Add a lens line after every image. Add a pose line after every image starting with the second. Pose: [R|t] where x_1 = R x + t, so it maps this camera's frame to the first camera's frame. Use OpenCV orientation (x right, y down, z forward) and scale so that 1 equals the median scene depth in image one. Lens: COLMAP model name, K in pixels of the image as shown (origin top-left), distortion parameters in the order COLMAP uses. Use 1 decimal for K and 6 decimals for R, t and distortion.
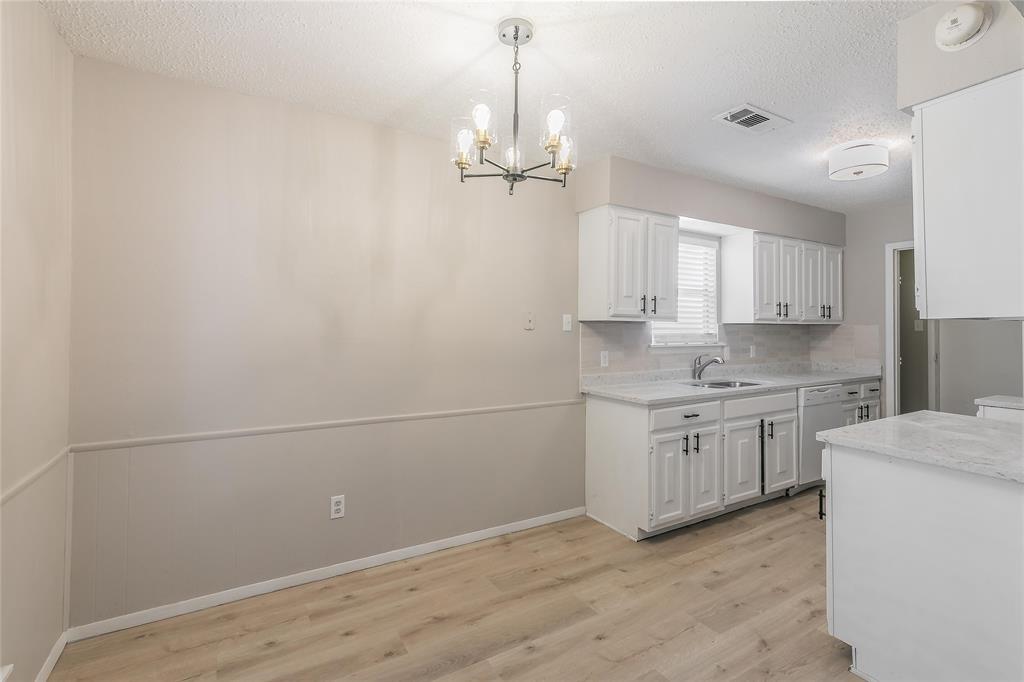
lens RADIAL K [[473.4, 0, 518.1], [0, 473.4, 317.1], [0, 0, 1]] dist [0.000179, 0.000127]
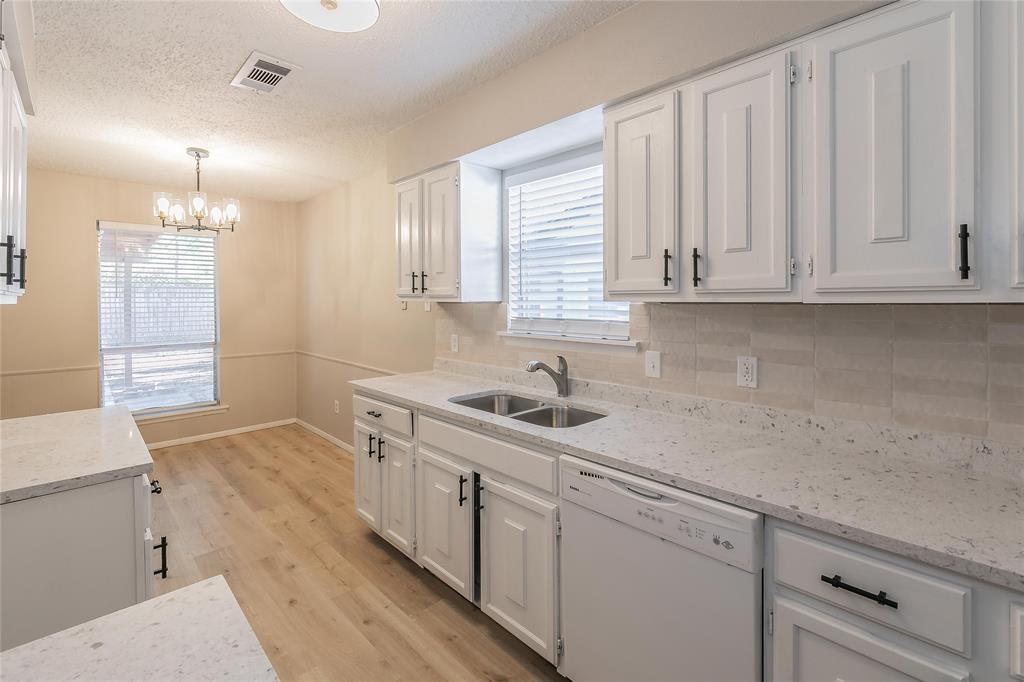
lens RADIAL K [[455.3, 0, 517.8], [0, 455.3, 302.8], [0, 0, 1]] dist [0.000394, -0.000140]
pose [[0.232916, -0.000482, -0.972497, 0.985040], [0.024651, 0.999681, 0.005409, 0.009533], [0.972184, -0.025233, 0.232854, 0.863858]]
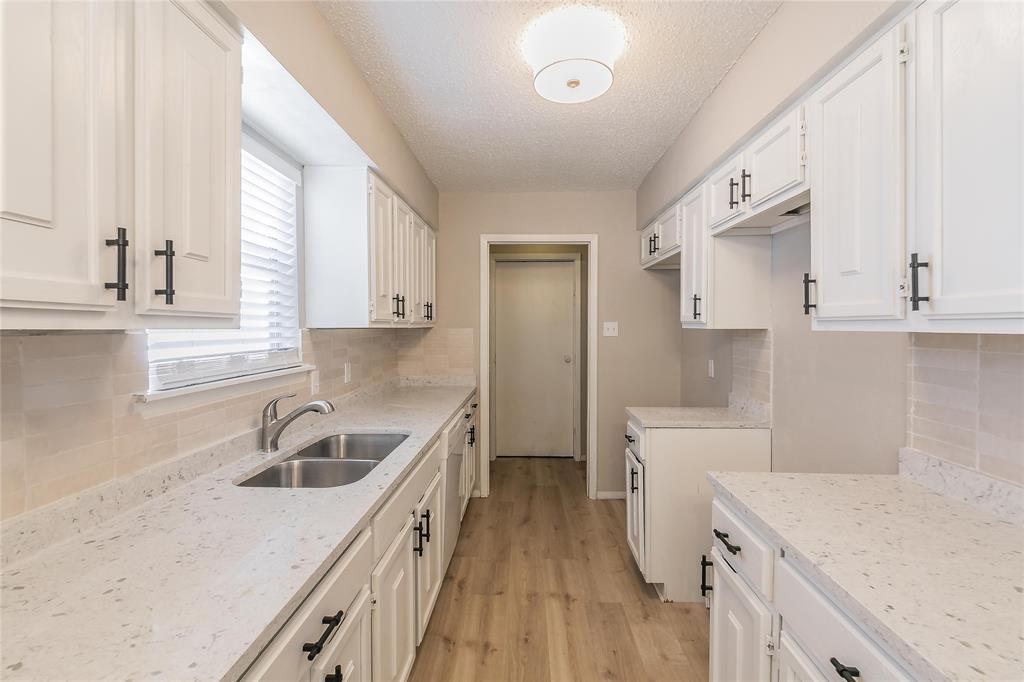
lens RADIAL K [[440.5, 0, 518.6], [0, 440.5, 335.2], [0, 0, 1]] dist [-0.000057, -0.000319]
pose [[0.536672, -0.021433, 0.843519, 0.157458], [-0.015851, 0.999245, 0.035474, -0.000285], [-0.843642, -0.032409, 0.535927, 0.602605]]
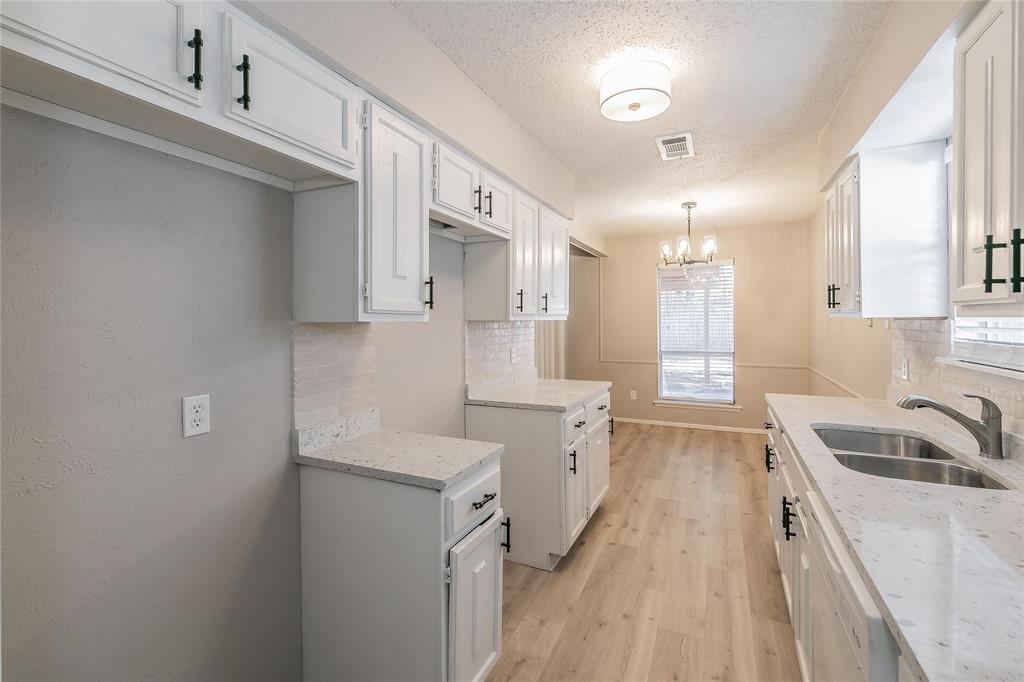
lens RADIAL K [[445.5, 0, 512.8], [0, 445.5, 323.7], [0, 0, 1]] dist [0.000143, 0.000059]
pose [[-0.831825, 0.005896, -0.555006, 0.989047], [0.015006, 0.999817, -0.011869, 0.017193], [0.554835, -0.018201, -0.831761, 1.159687]]
